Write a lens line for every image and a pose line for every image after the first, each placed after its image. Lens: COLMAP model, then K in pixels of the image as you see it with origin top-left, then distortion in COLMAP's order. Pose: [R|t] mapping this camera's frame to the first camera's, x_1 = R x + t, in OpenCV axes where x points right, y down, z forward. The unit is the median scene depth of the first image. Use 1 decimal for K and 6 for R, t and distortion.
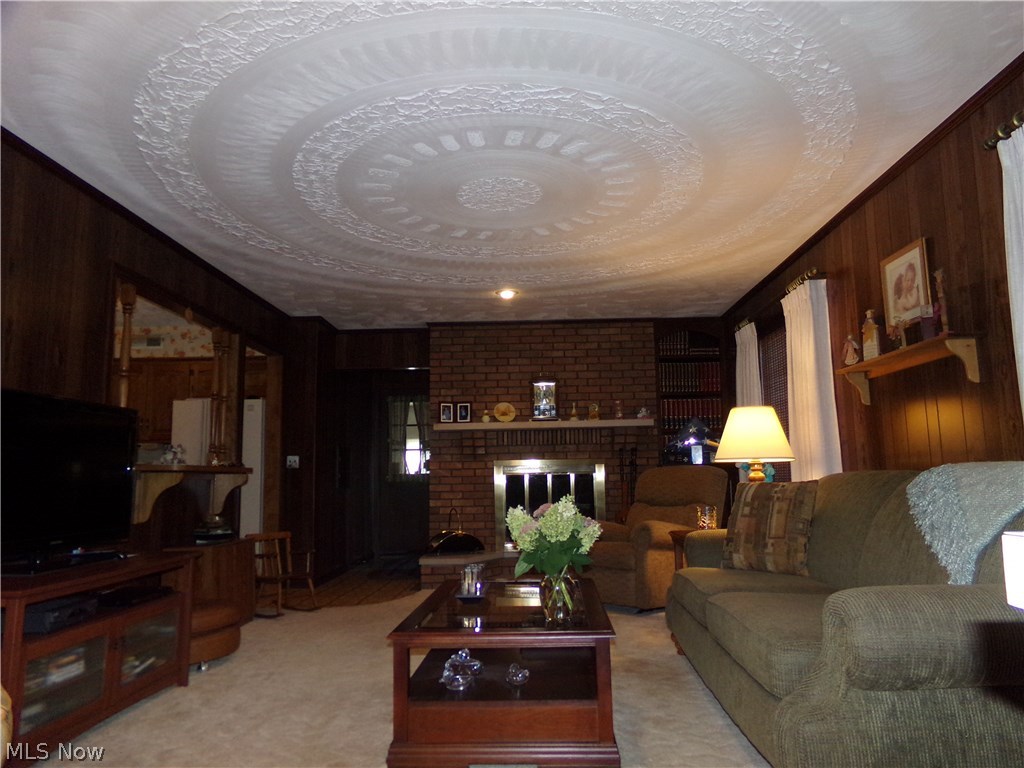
lens RADIAL K [[714.3, 0, 514.9], [0, 714.3, 392.0], [0, 0, 1]] dist [-0.036731, 0.091586]
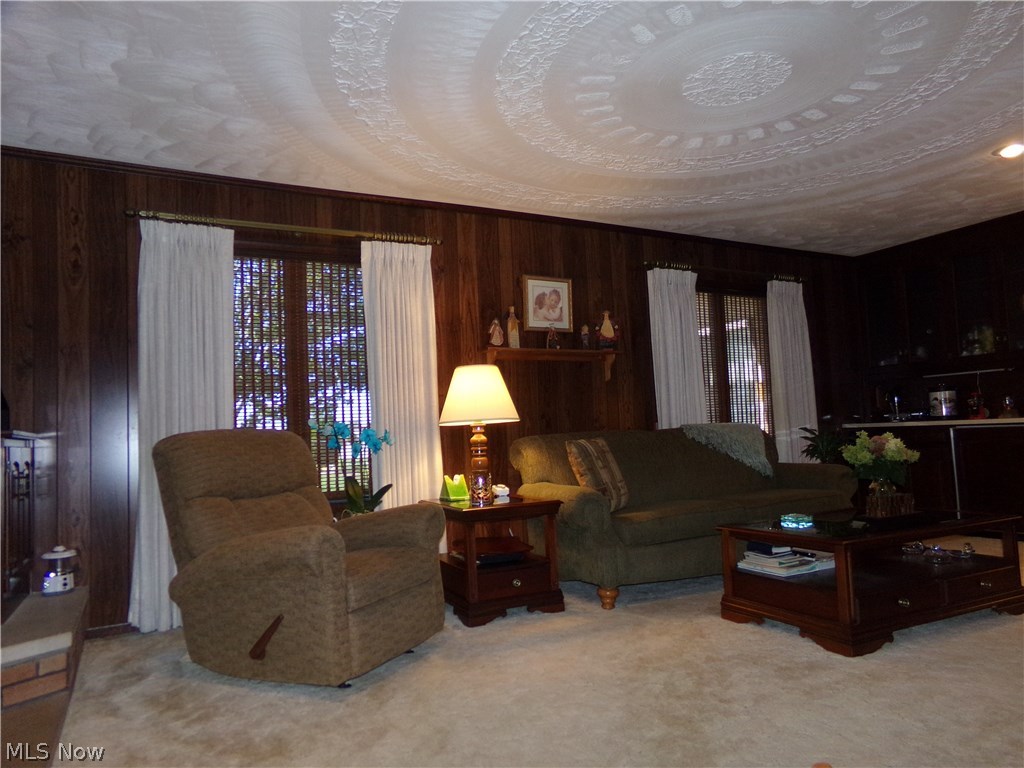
lens RADIAL K [[714.3, 0, 514.9], [0, 714.3, 392.0], [0, 0, 1]] dist [-0.036731, 0.091586]
pose [[-0.509231, 0.092842, 0.855608, -0.548083], [-0.044392, 0.990007, -0.133847, 0.195326], [-0.859484, -0.106142, -0.500020, 1.555464]]
